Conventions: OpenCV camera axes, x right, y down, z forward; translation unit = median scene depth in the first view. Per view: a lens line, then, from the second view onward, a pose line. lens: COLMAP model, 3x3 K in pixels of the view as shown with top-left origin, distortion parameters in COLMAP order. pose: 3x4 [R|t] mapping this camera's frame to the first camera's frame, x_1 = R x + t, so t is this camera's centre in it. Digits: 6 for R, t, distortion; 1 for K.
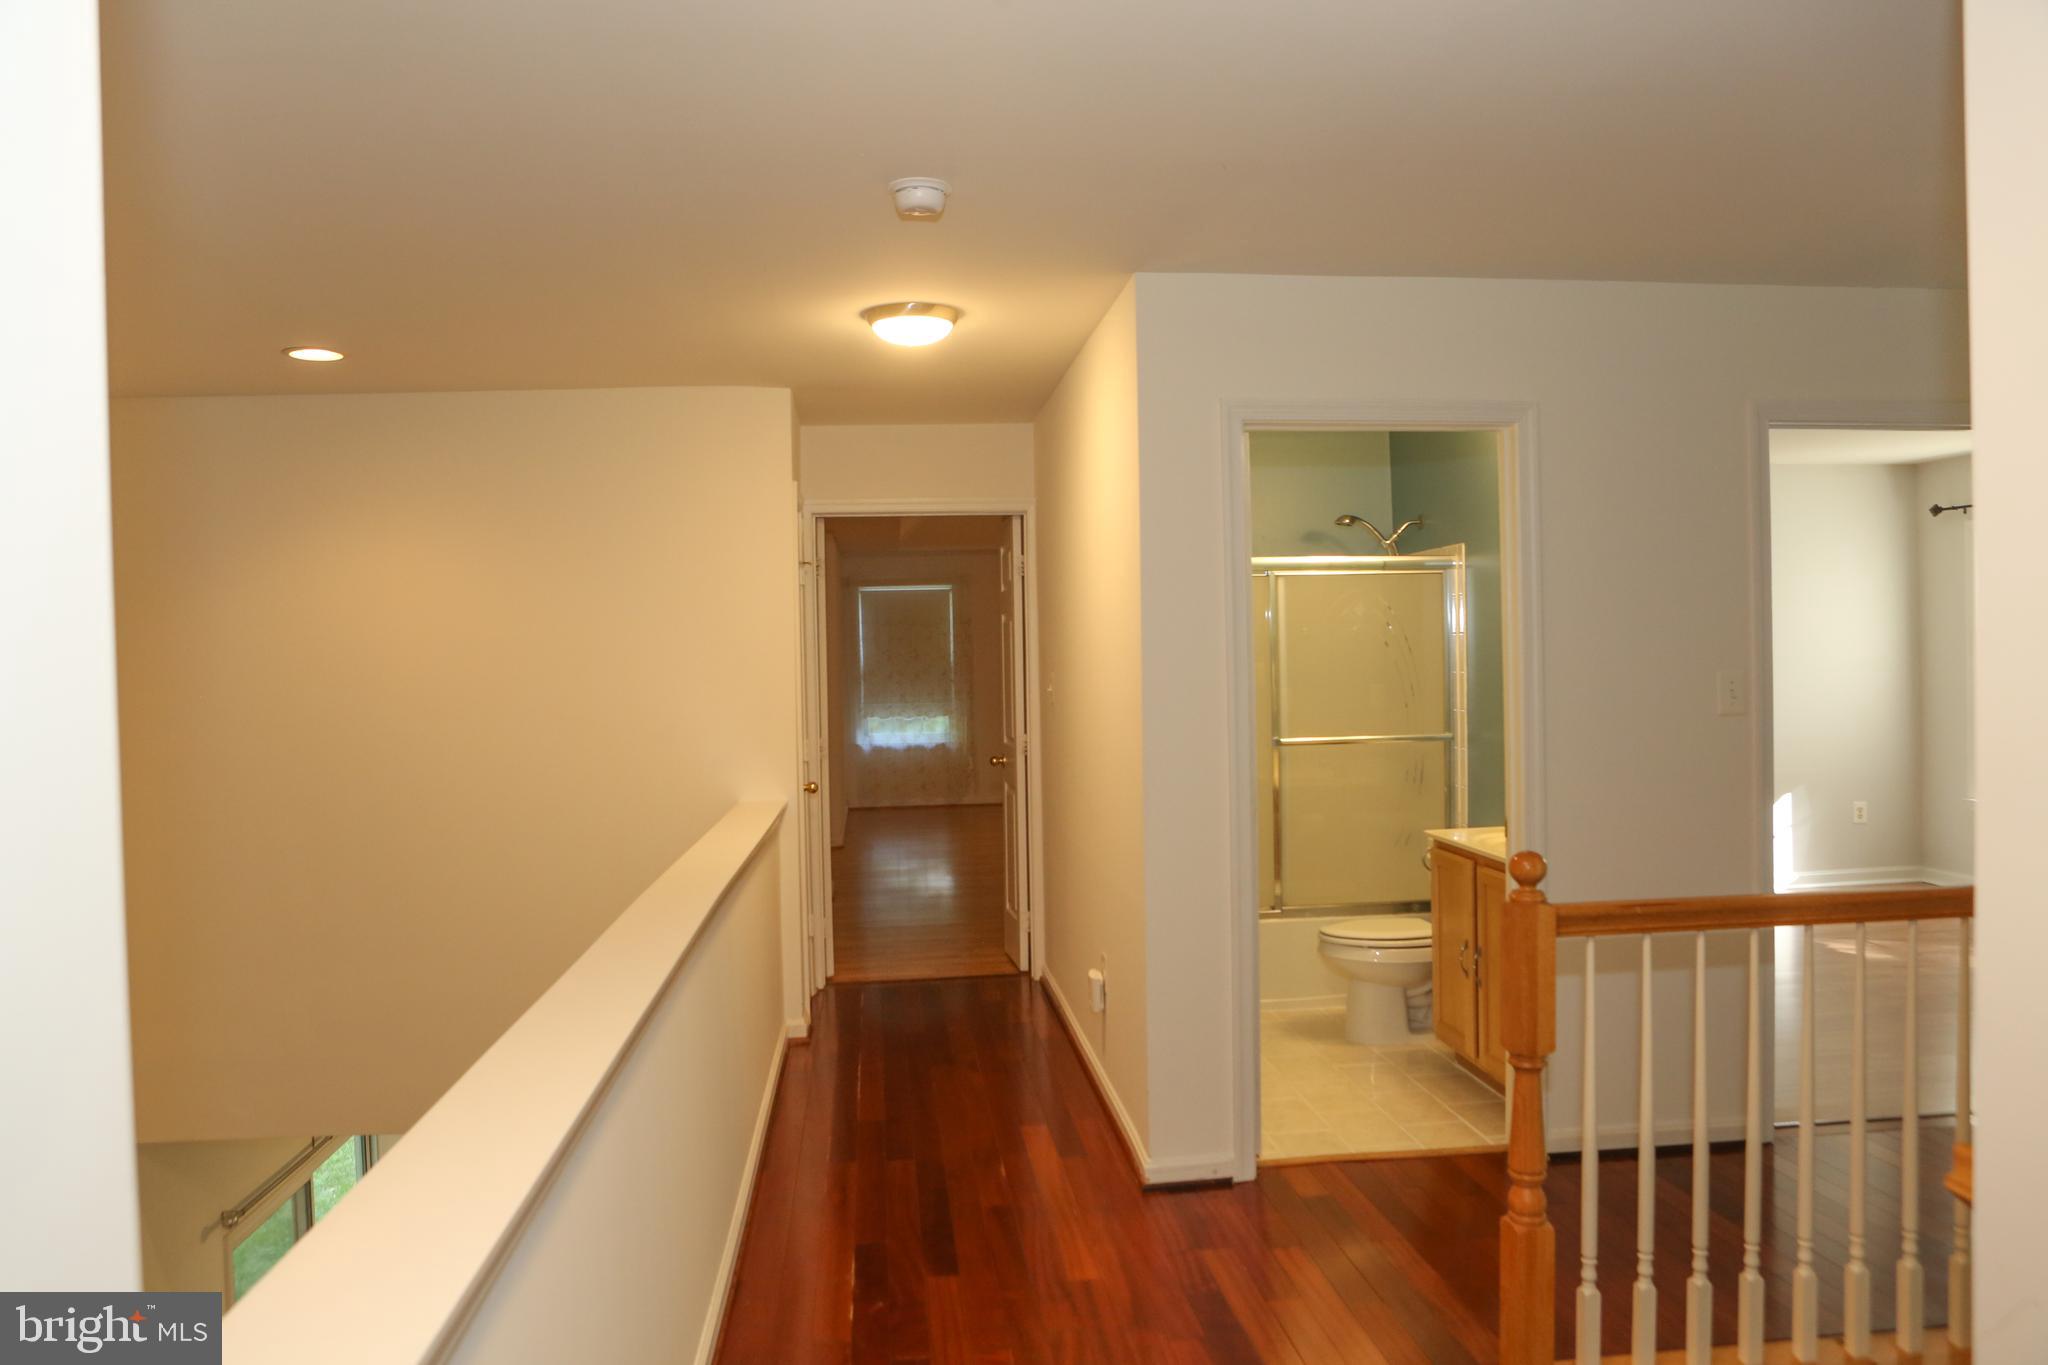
lens RADIAL K [[1408.8, 0, 1014.2], [0, 1408.8, 683.7], [0, 0, 1]] dist [-0.108468, 0.080220]
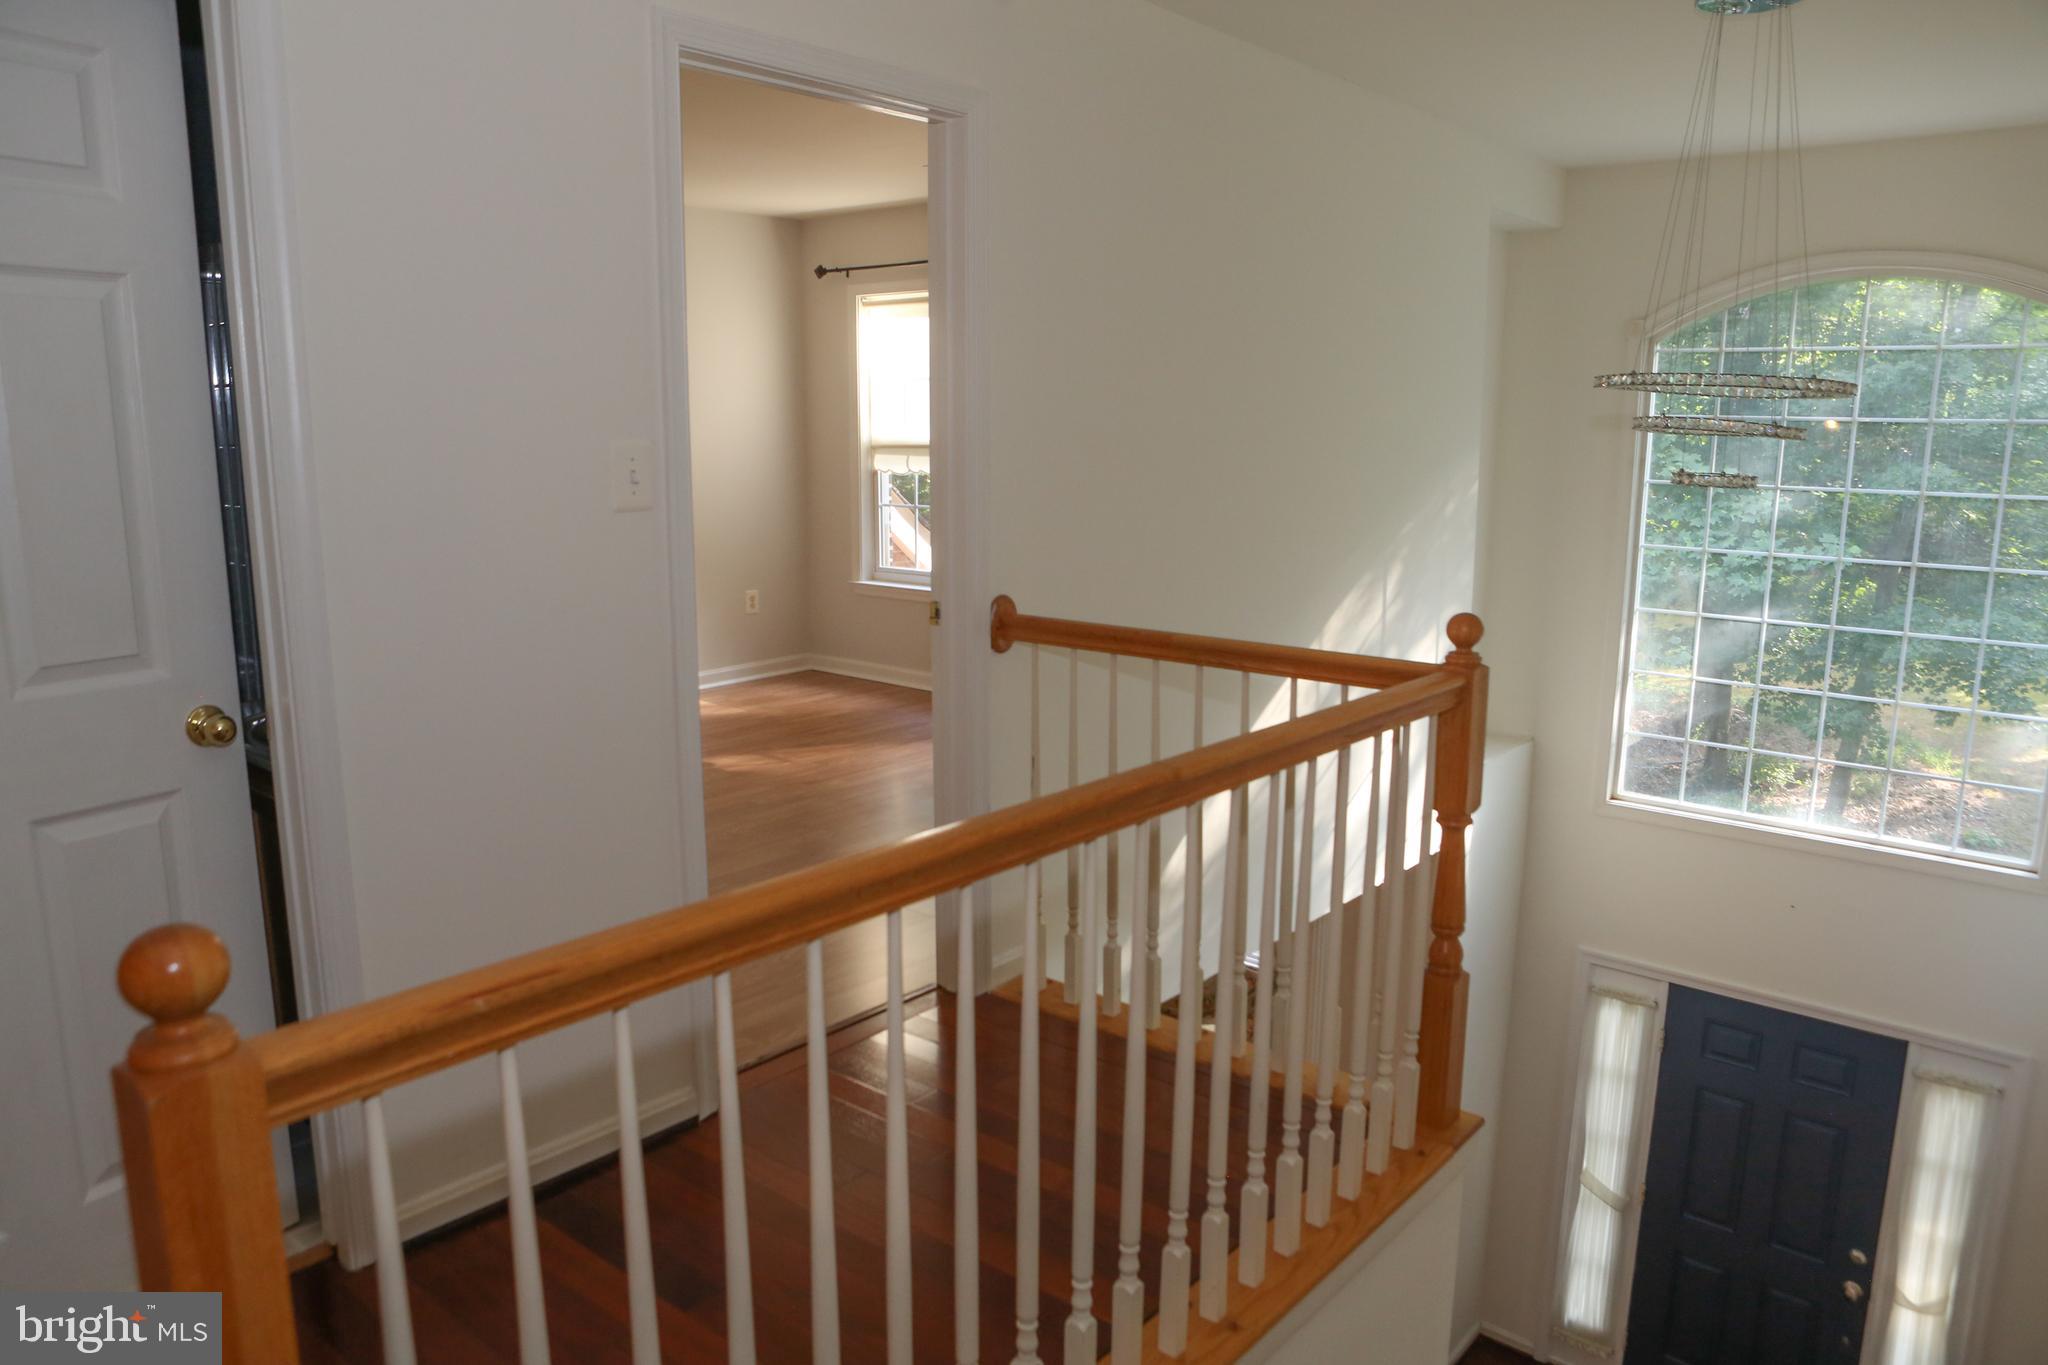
lens RADIAL K [[1408.8, 0, 1022.1], [0, 1408.8, 691.5], [0, 0, 1]] dist [-0.108468, 0.080220]
pose [[0.721145, -0.112264, 0.683628, 0.235595], [0.000280, 0.986830, 0.161760, 0.000476], [-0.692784, -0.116461, 0.711679, 0.476790]]
